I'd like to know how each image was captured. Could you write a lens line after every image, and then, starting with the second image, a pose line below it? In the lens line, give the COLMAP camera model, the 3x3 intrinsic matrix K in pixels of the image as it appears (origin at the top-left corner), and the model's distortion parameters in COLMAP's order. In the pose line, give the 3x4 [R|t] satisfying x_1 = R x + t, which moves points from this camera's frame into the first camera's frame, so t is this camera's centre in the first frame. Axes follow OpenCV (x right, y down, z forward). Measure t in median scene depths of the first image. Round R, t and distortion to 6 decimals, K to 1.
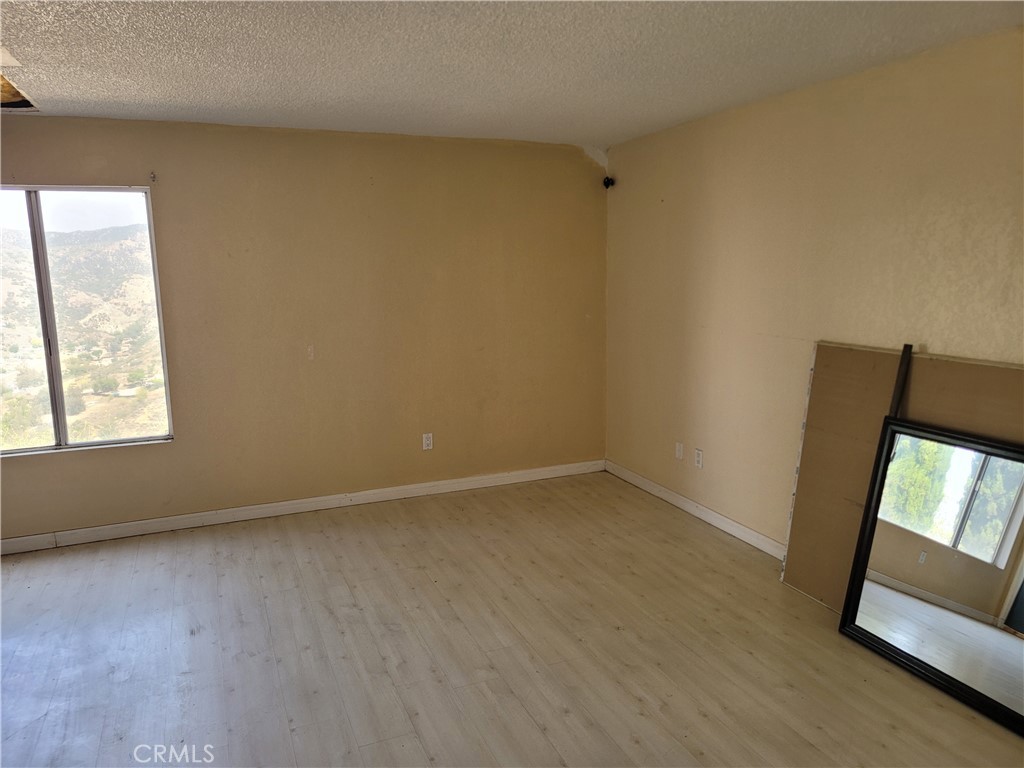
lens RADIAL K [[762.1, 0, 522.0], [0, 762.1, 381.0], [0, 0, 1]] dist [0.052035, -0.037872]
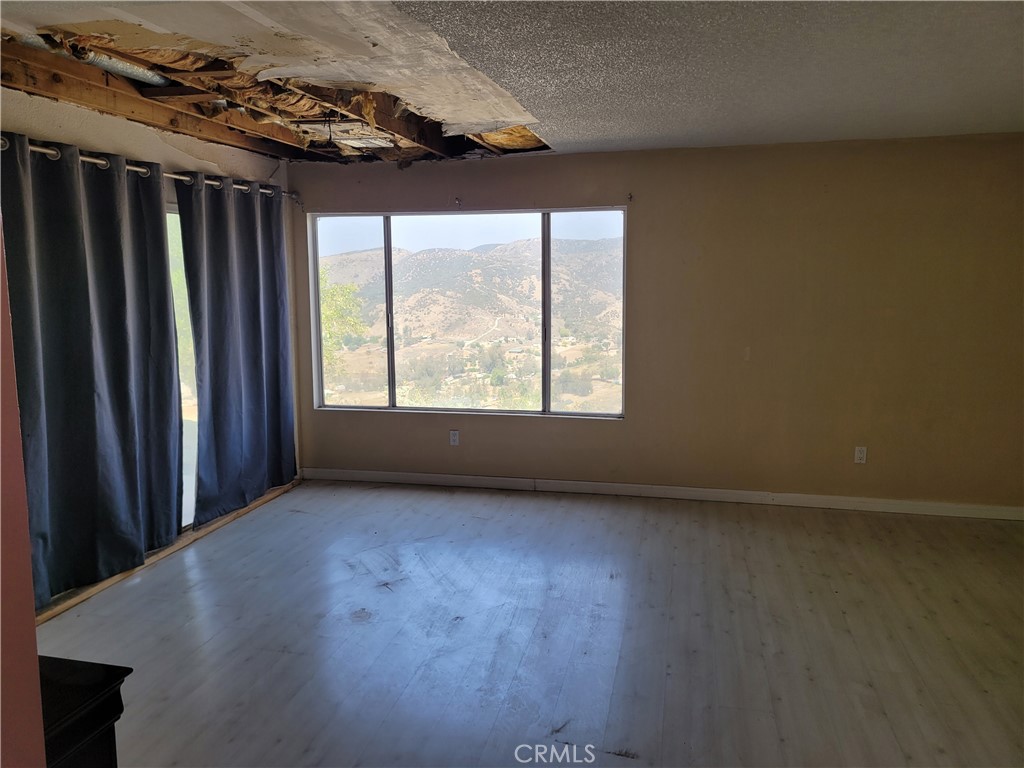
lens RADIAL K [[762.1, 0, 513.8], [0, 762.1, 373.6], [0, 0, 1]] dist [0.052035, -0.037872]
pose [[0.808651, 0.090820, -0.581236, 0.096412], [-0.099058, 0.994925, 0.017645, 0.004079], [0.579889, 0.043308, 0.813543, -0.061725]]
